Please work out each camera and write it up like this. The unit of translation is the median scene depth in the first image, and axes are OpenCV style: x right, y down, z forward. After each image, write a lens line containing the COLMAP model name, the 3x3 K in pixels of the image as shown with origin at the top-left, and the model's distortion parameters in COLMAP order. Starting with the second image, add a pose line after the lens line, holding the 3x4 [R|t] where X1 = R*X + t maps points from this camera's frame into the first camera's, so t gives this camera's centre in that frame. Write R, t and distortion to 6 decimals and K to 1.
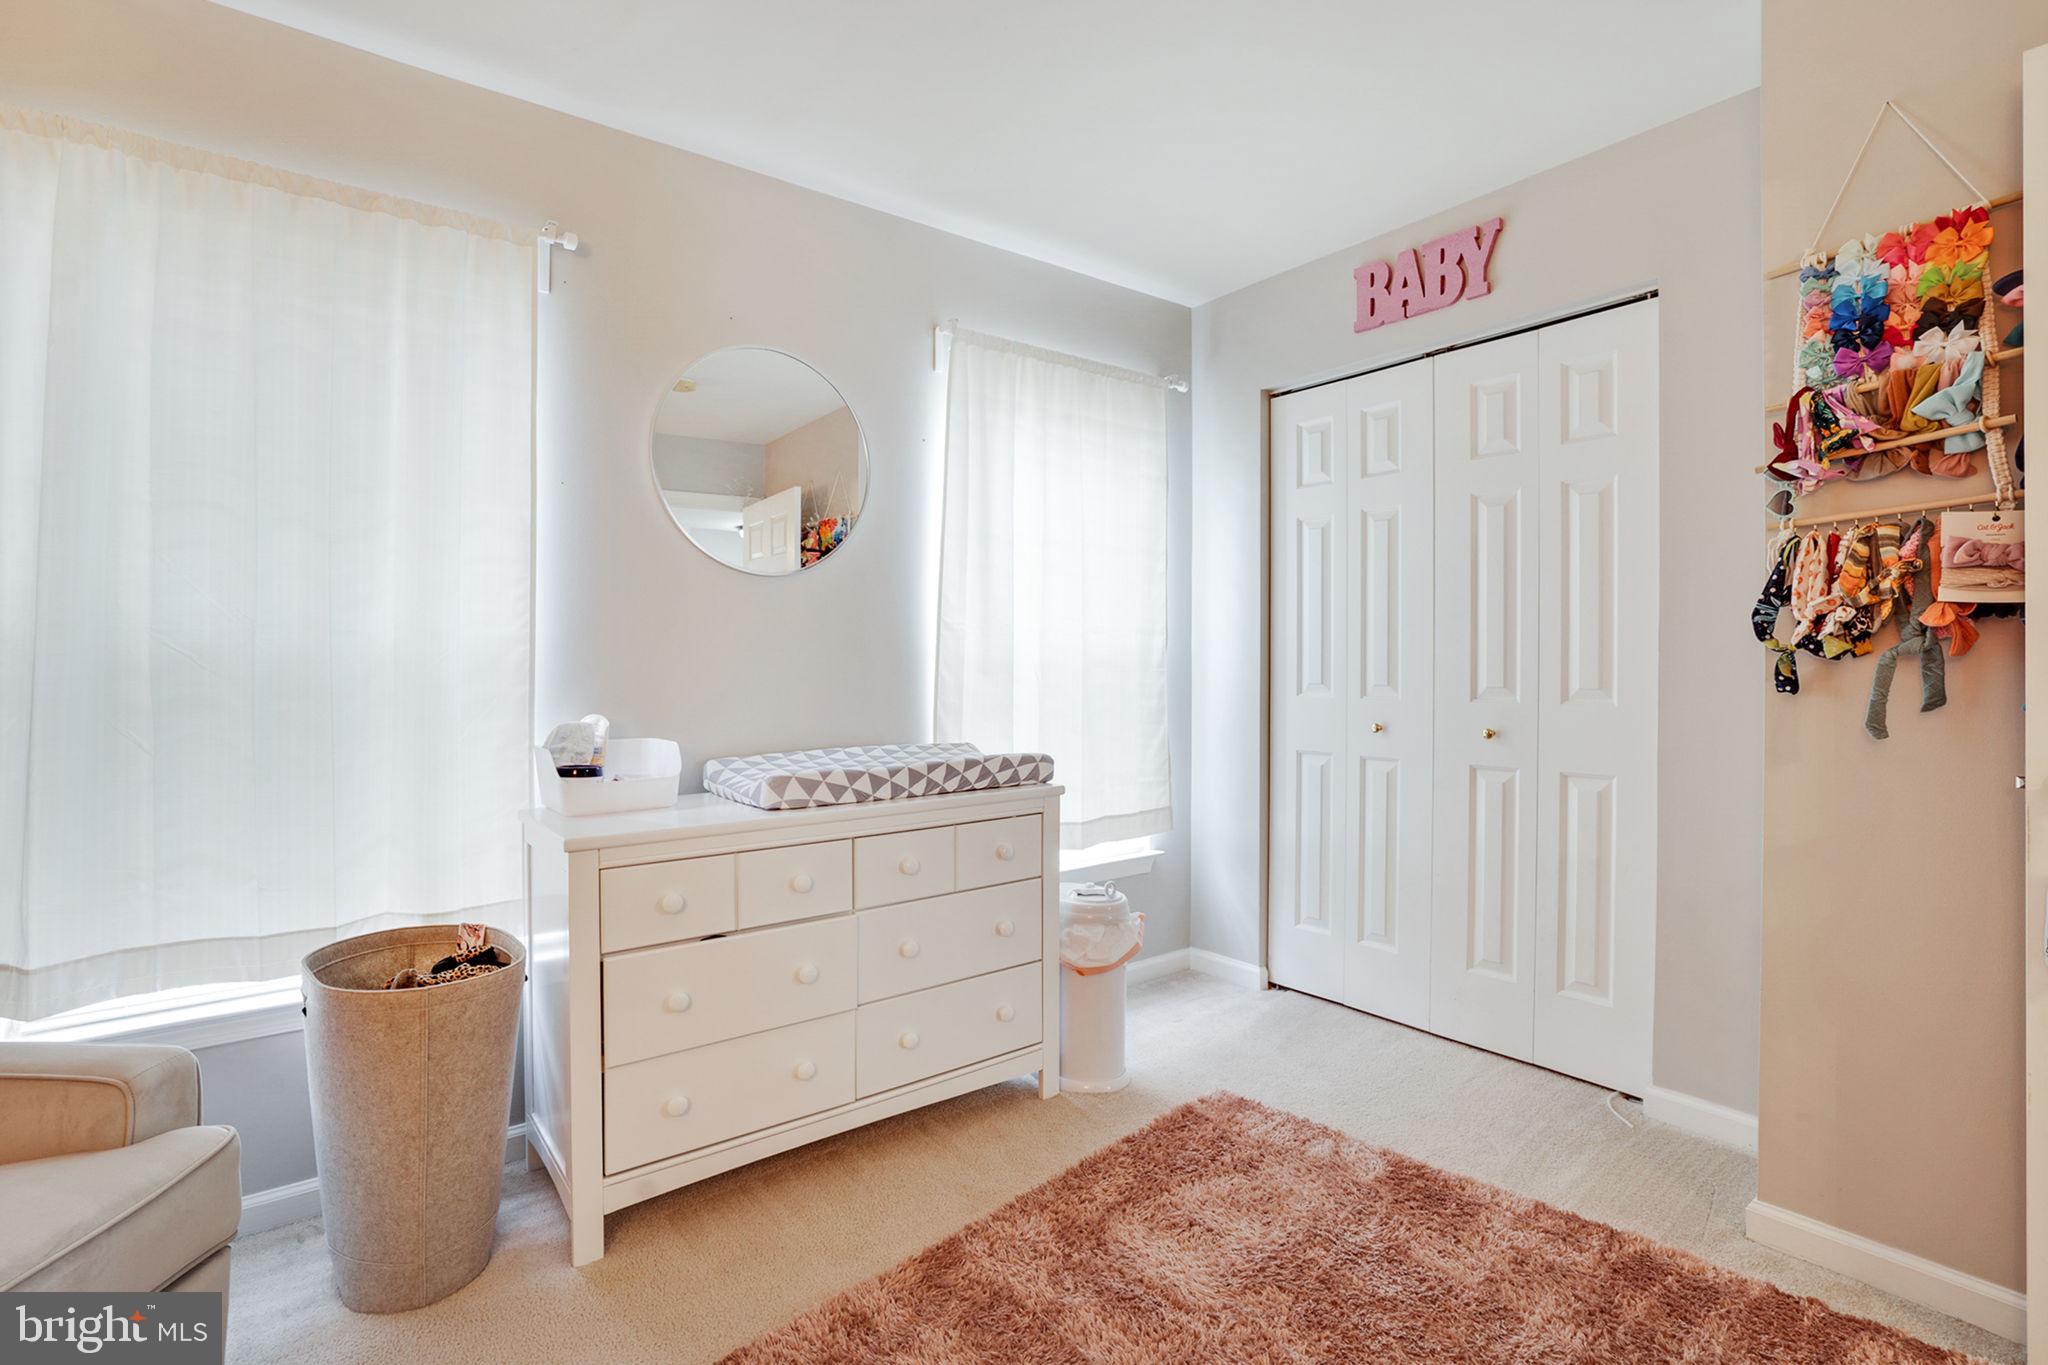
lens RADIAL K [[975.6, 0, 1022.1], [0, 975.6, 670.3], [0, 0, 1]] dist [-0.063205, 0.025851]
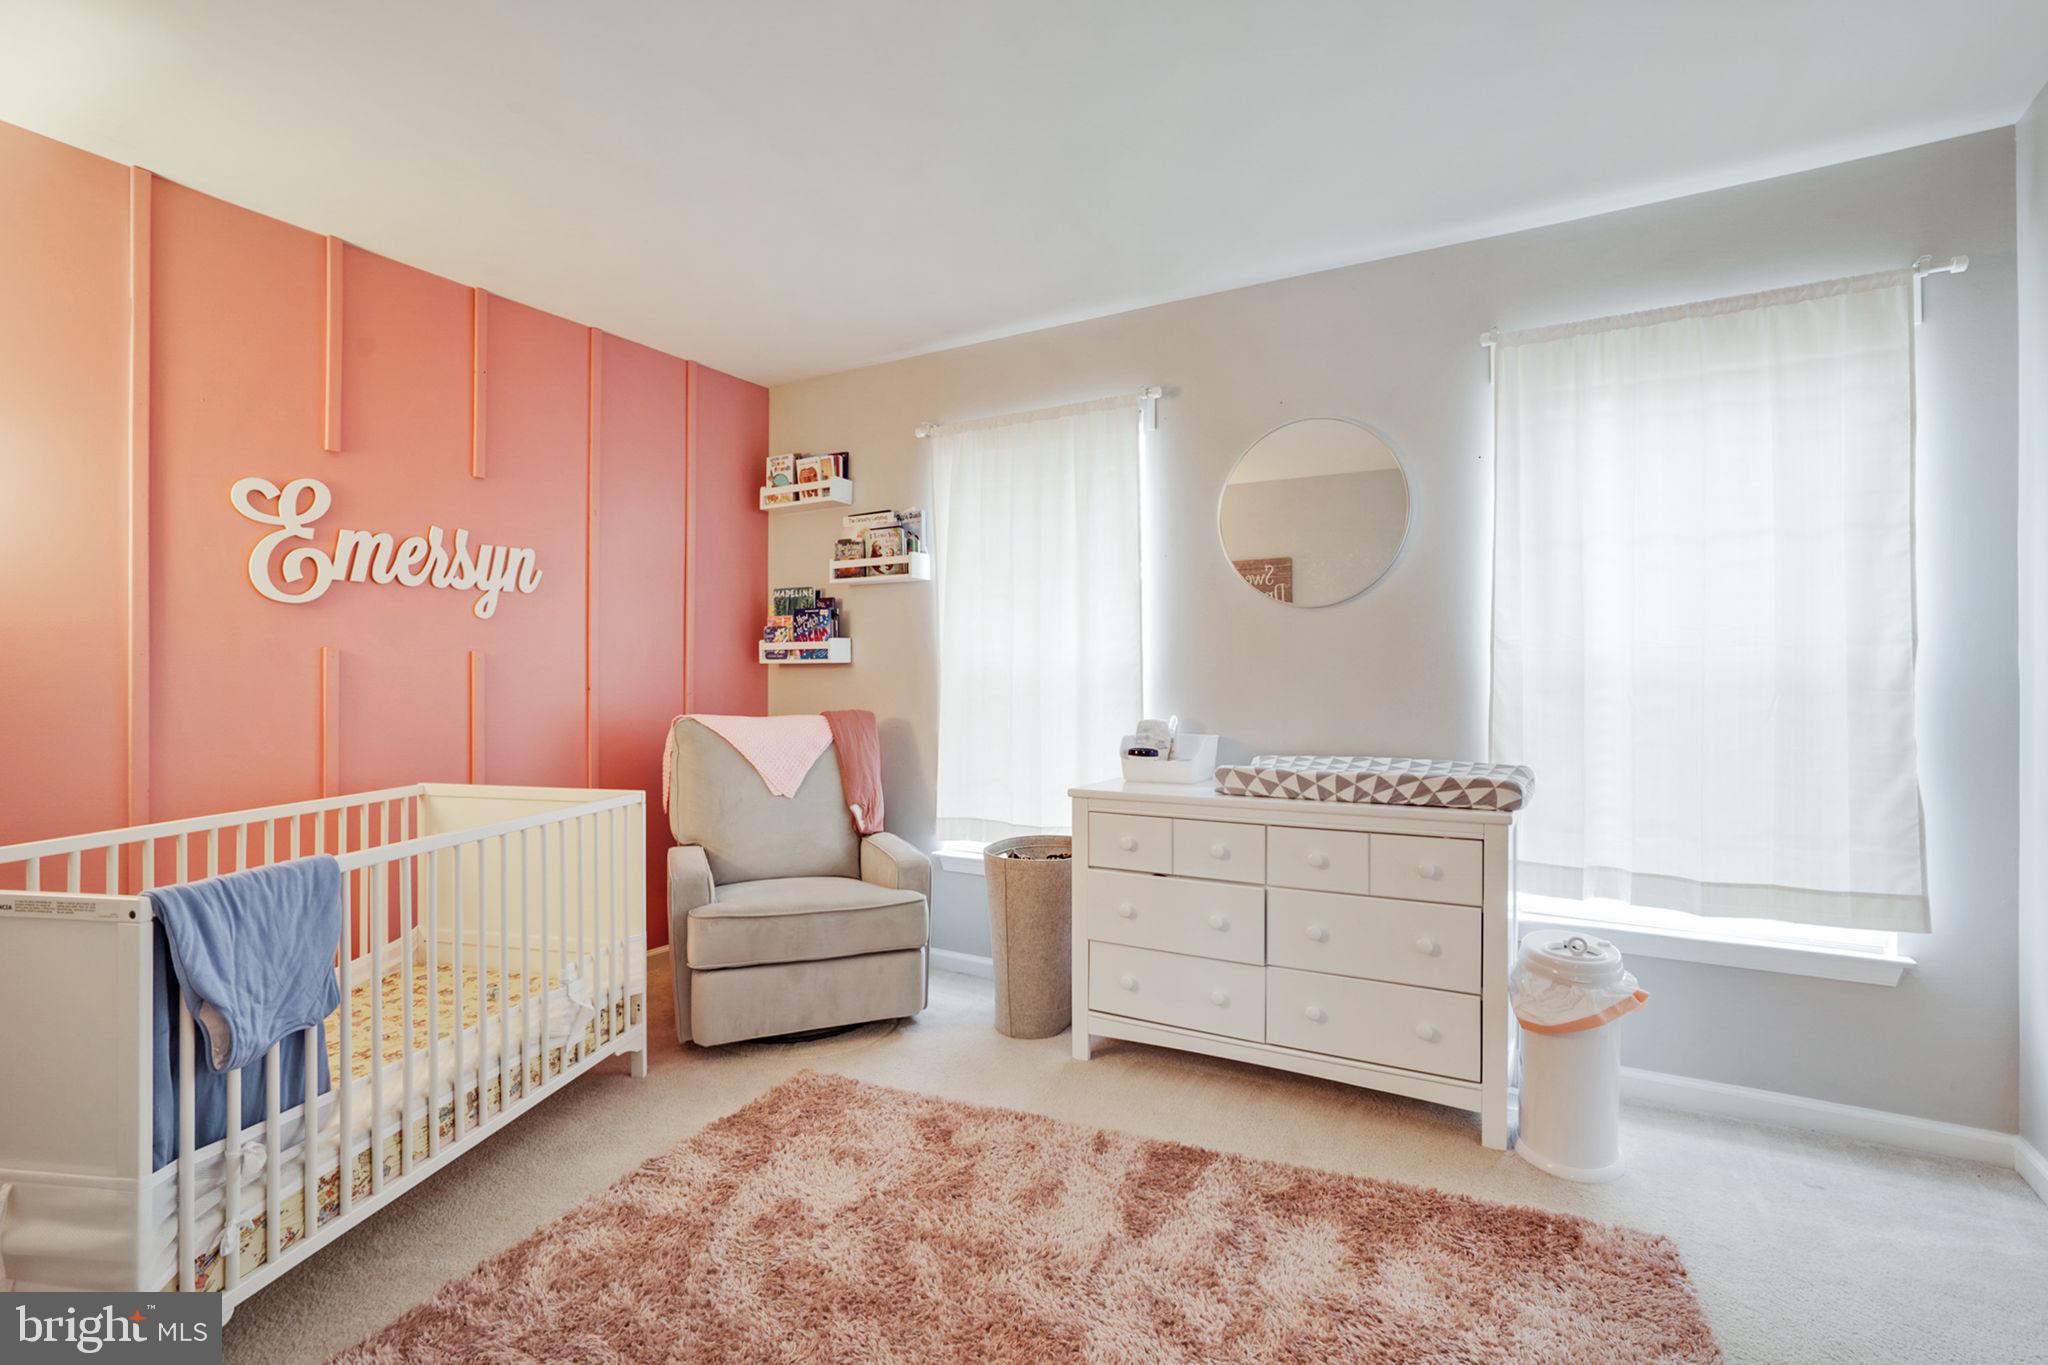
lens RADIAL K [[943.4, 0, 1026.7], [0, 943.4, 693.2], [0, 0, 1]] dist [-0.056657, 0.023094]
pose [[0.370286, 0.018774, -0.928728, 0.742329], [-0.009520, 0.999820, 0.016416, -0.008589], [0.928869, 0.002763, 0.370398, 0.260935]]
